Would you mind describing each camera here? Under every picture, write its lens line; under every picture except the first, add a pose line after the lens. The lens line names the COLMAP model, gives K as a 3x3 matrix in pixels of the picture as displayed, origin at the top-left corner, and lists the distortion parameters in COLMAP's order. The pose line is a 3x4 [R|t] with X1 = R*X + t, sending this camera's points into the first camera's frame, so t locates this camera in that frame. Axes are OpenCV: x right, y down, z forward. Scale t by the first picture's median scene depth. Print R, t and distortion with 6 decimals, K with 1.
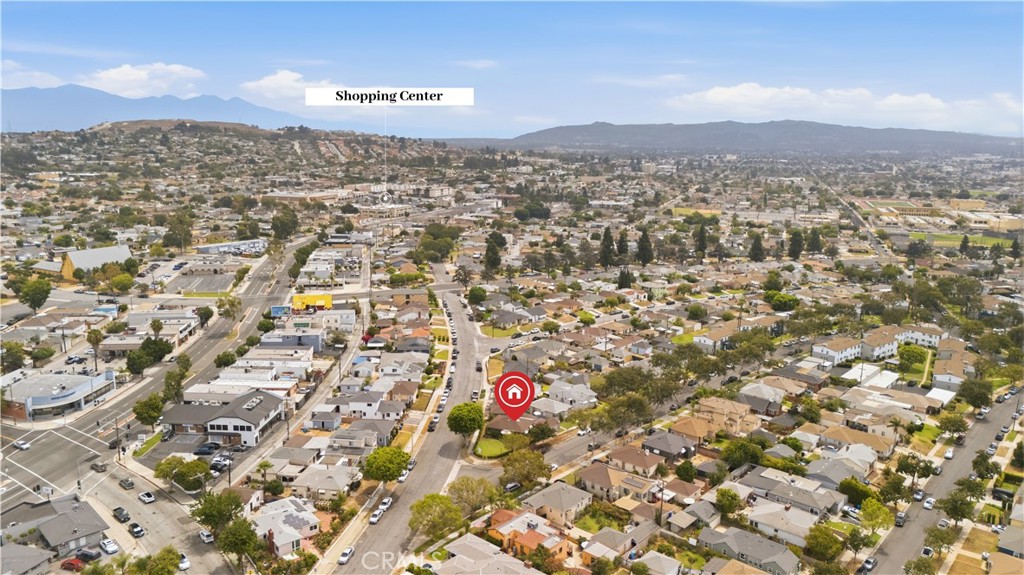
lens RADIAL K [[756.4, 0, 510.4], [0, 756.4, 289.9], [0, 0, 1]] dist [0.074151, -0.064113]
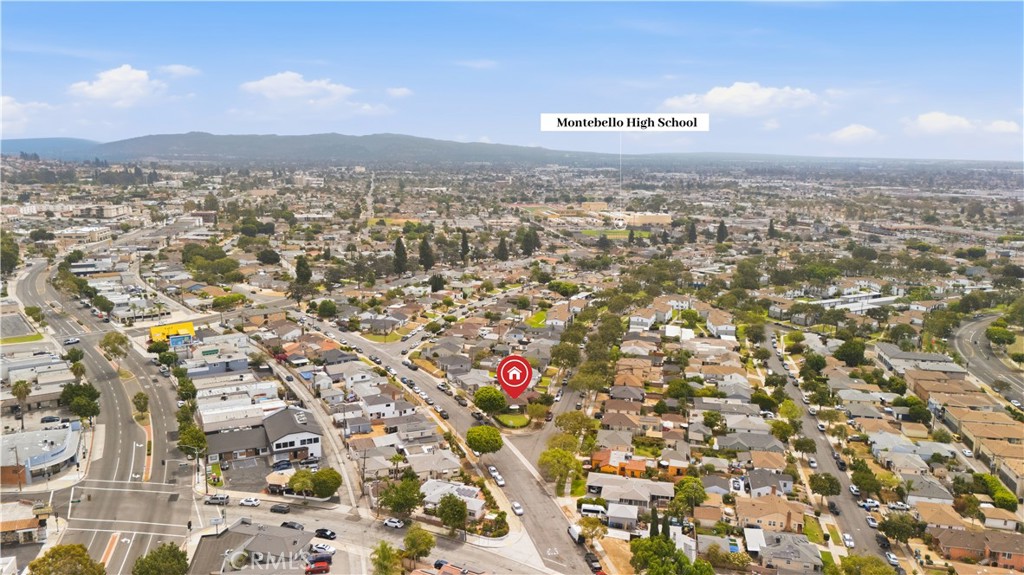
lens RADIAL K [[756.4, 0, 513.3], [0, 756.4, 284.1], [0, 0, 1]] dist [0.074151, -0.064113]
pose [[0.873000, -0.086509, 0.479987, -0.556931], [0.096788, 0.995299, 0.003346, -0.008568], [-0.478021, 0.043536, 0.877269, -0.053035]]
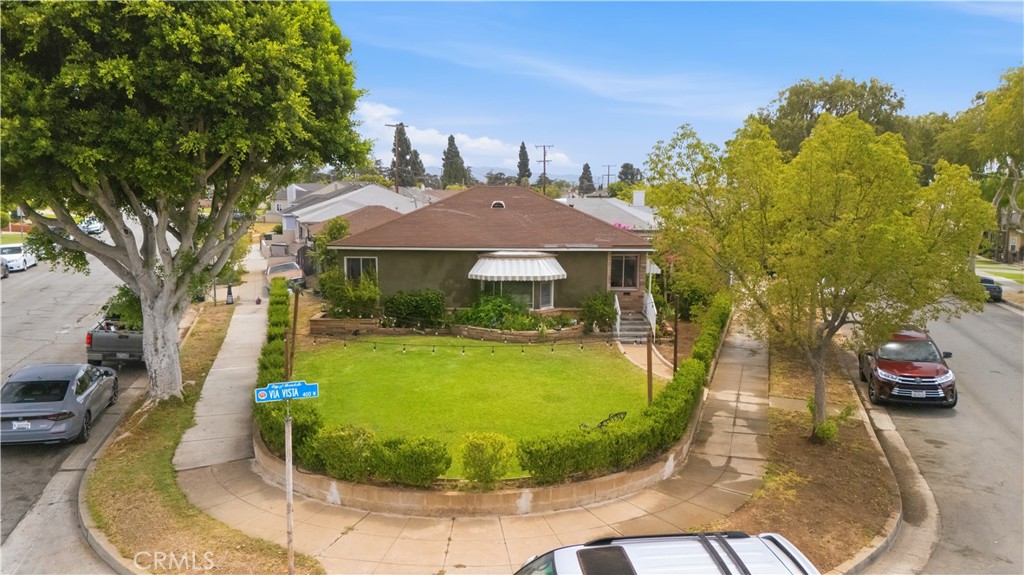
lens RADIAL K [[756.4, 0, 514.3], [0, 756.4, 287.4], [0, 0, 1]] dist [0.074151, -0.064113]
pose [[0.927027, -0.050966, 0.371515, -0.050818], [0.077175, 0.995443, -0.056011, 0.195362], [-0.366968, 0.080595, 0.926736, 0.878281]]
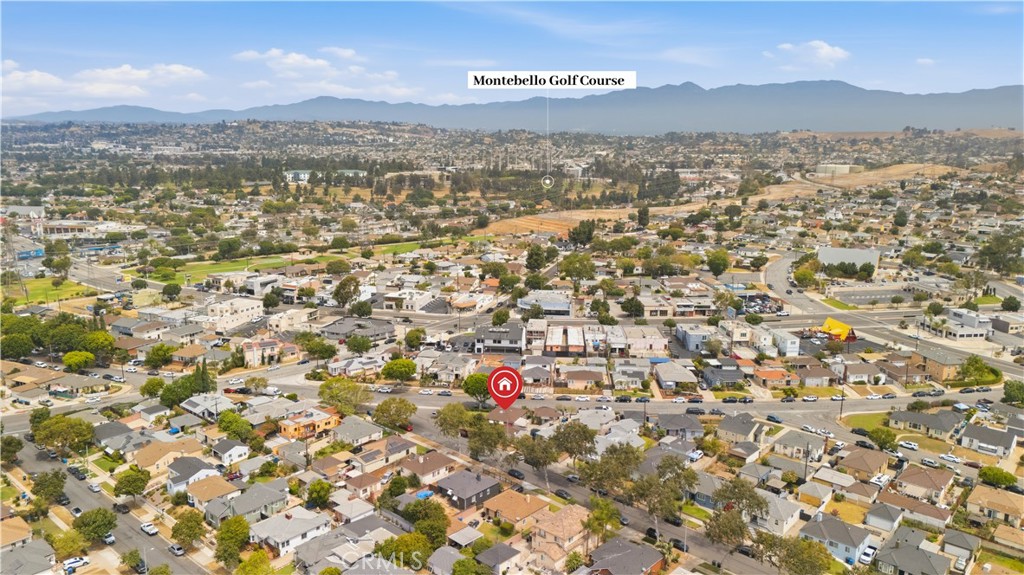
lens RADIAL K [[756.4, 0, 509.1], [0, 756.4, 285.8], [0, 0, 1]] dist [0.074151, -0.064113]
pose [[-0.005270, 0.190694, -0.981635, 1.021879], [-0.211688, 0.959189, 0.187470, -0.197628], [0.977323, 0.208789, 0.035313, 0.935518]]
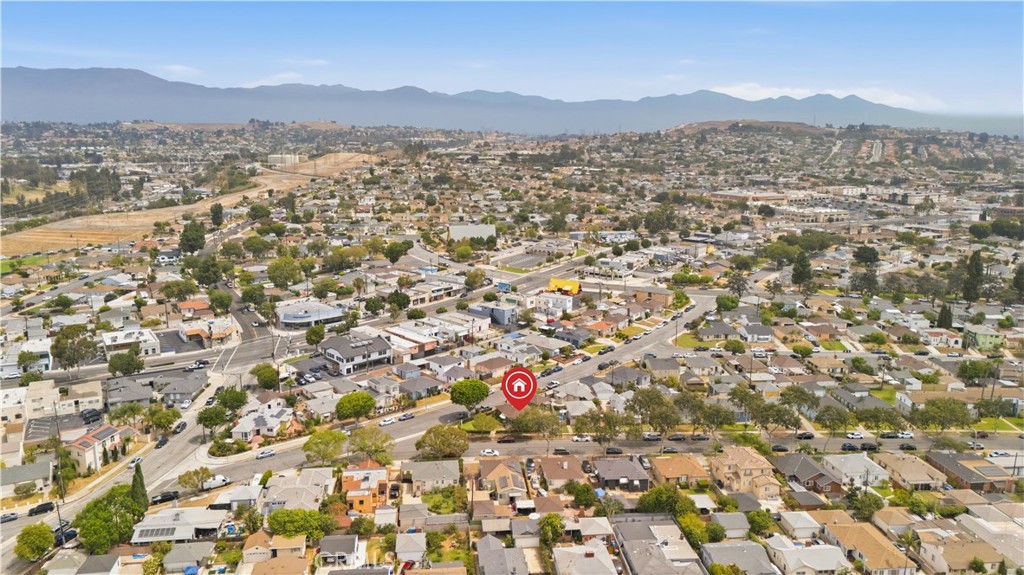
lens RADIAL K [[756.4, 0, 507.9], [0, 756.4, 287.0], [0, 0, 1]] dist [0.074151, -0.064113]
pose [[0.735473, 0.134551, -0.664060, 0.675413], [-0.136281, 0.989431, 0.049541, -0.043507], [0.663707, 0.054063, 0.746037, 0.197732]]
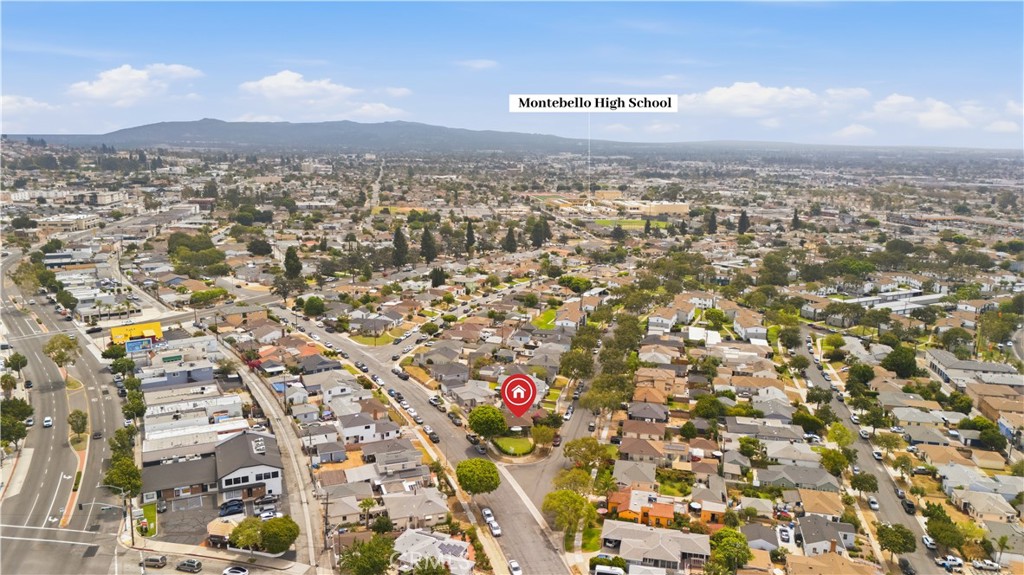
lens RADIAL K [[756.4, 0, 513.9], [0, 756.4, 284.5], [0, 0, 1]] dist [0.074151, -0.064113]
pose [[0.880633, -0.088979, 0.465369, -0.461404], [0.091451, 0.995659, 0.017314, -0.022966], [-0.464889, 0.027311, 0.884947, 0.092355]]
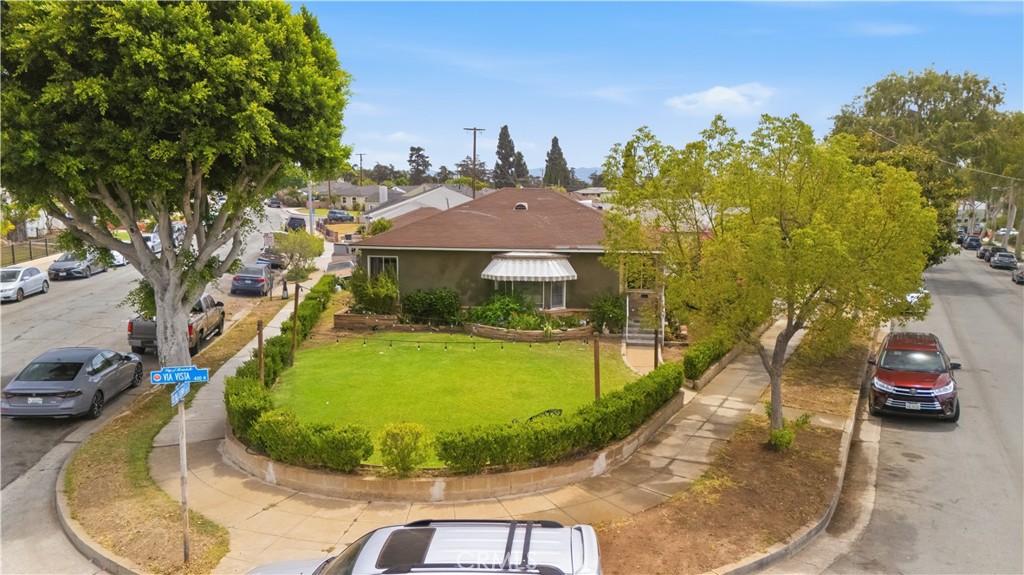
lens RADIAL K [[756.4, 0, 513.3], [0, 756.4, 287.2], [0, 0, 1]] dist [0.074151, -0.064113]
pose [[0.971645, -0.034432, 0.233924, -0.036906], [0.051497, 0.996407, -0.067235, 0.196707], [-0.230769, 0.077374, 0.969927, 0.871189]]
